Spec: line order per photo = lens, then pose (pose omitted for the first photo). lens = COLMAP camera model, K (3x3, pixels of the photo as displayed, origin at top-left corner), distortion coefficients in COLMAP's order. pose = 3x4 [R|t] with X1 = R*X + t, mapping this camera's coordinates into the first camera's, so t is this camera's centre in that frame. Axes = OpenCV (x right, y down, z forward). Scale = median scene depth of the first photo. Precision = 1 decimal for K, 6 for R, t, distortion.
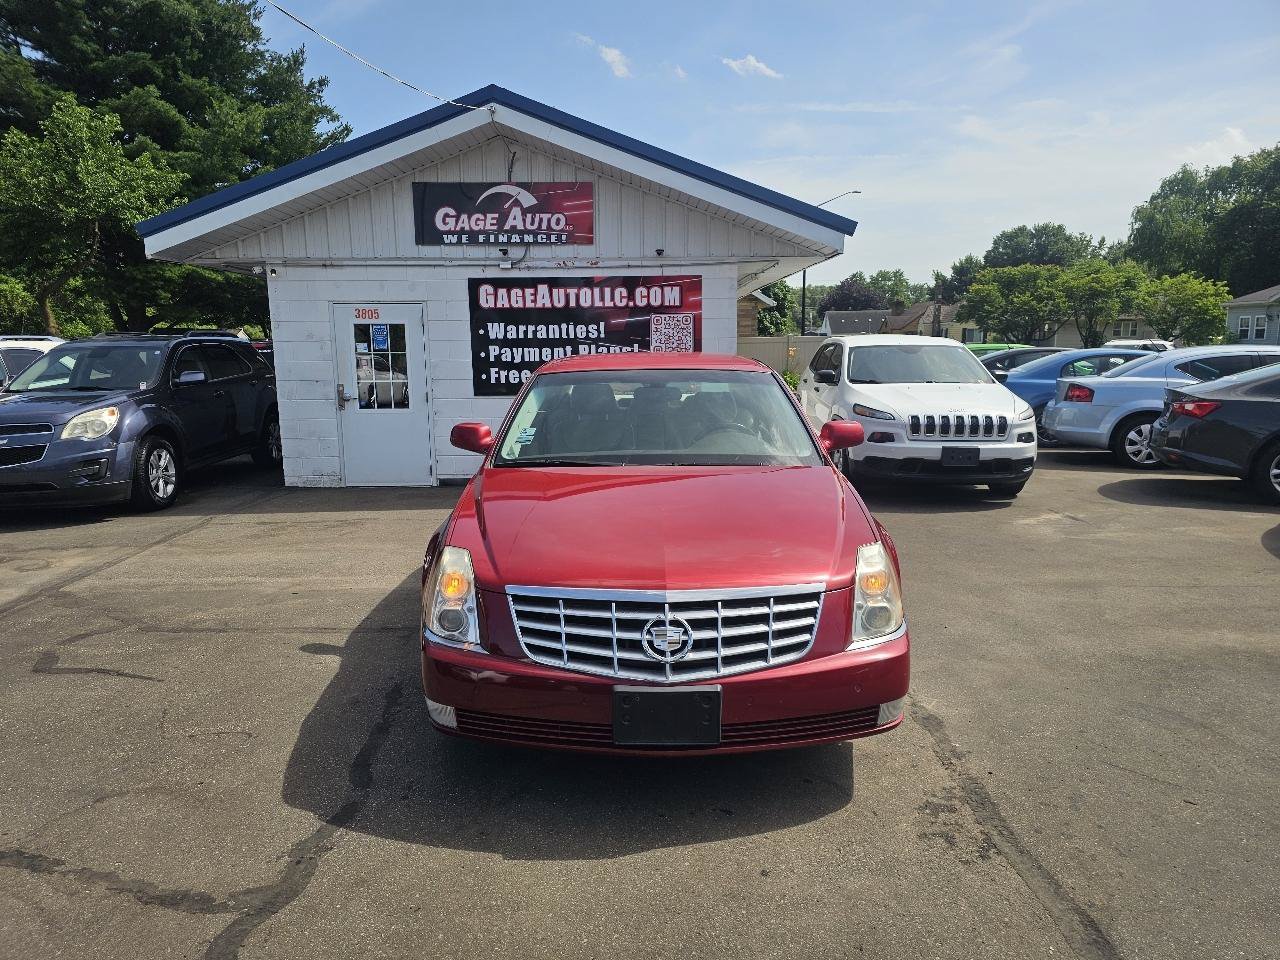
lens RADIAL K [[866.1, 0, 644.9], [0, 866.1, 490.6], [0, 0, 1]] dist [0.048006, -0.043418]
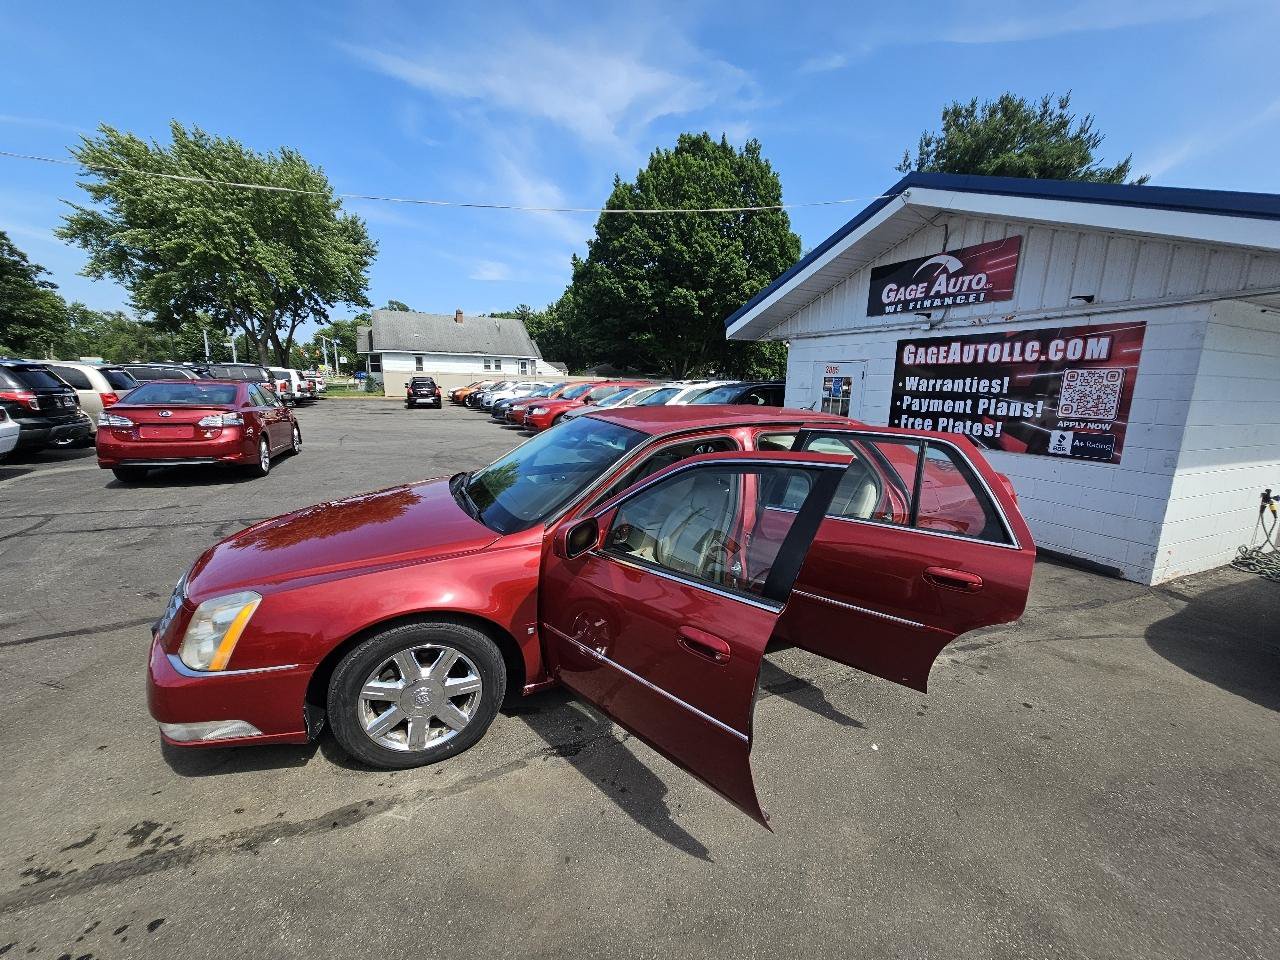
lens RADIAL K [[519.6, 0, 644.7], [0, 519.6, 483.9], [0, 0, 1]] dist [0.003426, -0.003055]
pose [[0.406155, 0.194648, -0.892833, 0.339784], [-0.176503, 0.975362, 0.132348, -0.081537], [0.896596, 0.103834, 0.430504, 0.388716]]
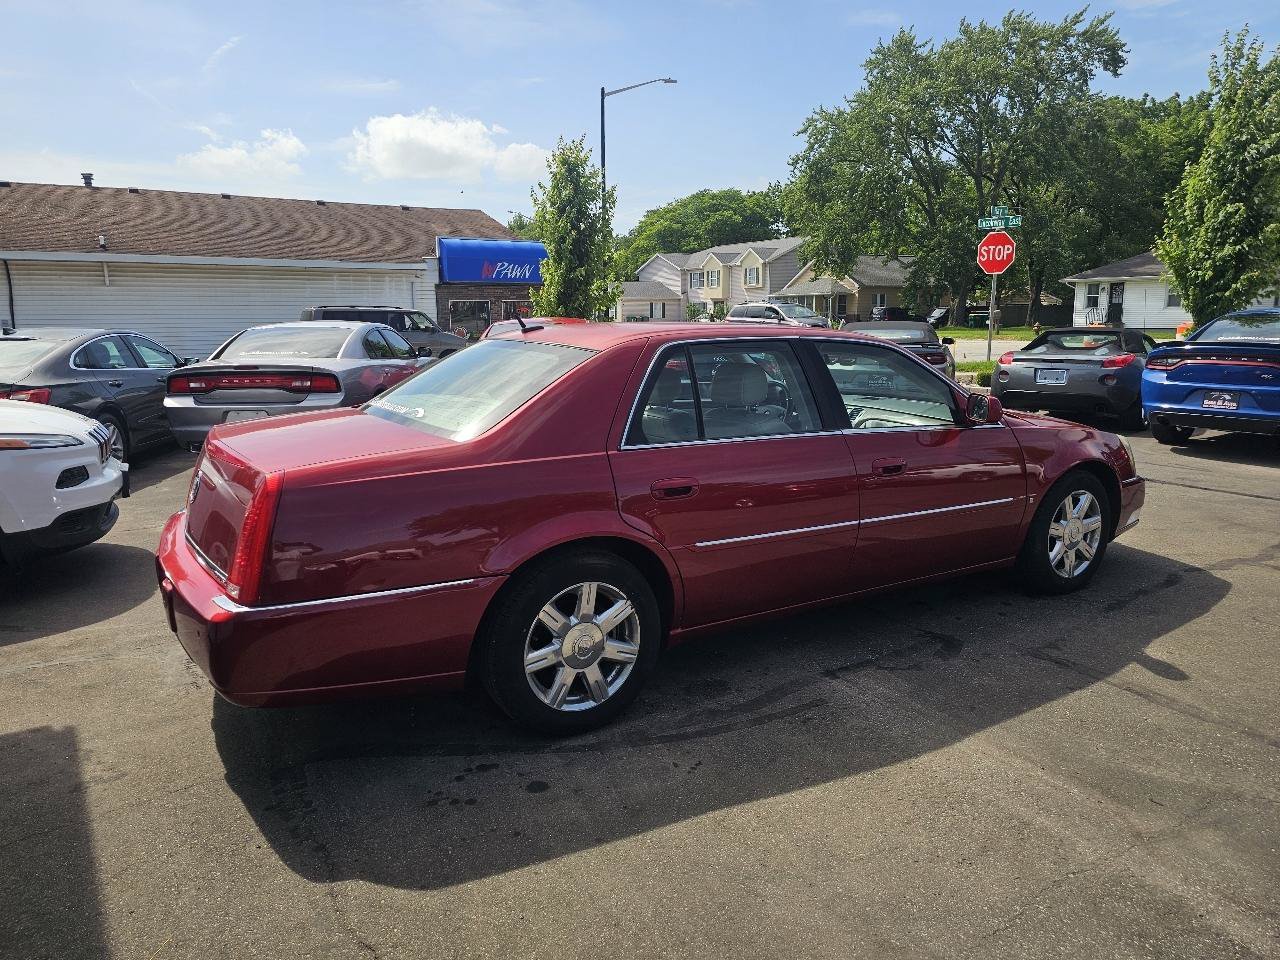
lens RADIAL K [[866.1, 0, 646.9], [0, 866.1, 472.1], [0, 0, 1]] dist [0.048006, -0.043418]
pose [[-0.526410, -0.139163, 0.838764, -0.382123], [0.152463, 0.955073, 0.254146, -0.137936], [-0.836449, 0.261666, -0.481543, 0.855426]]
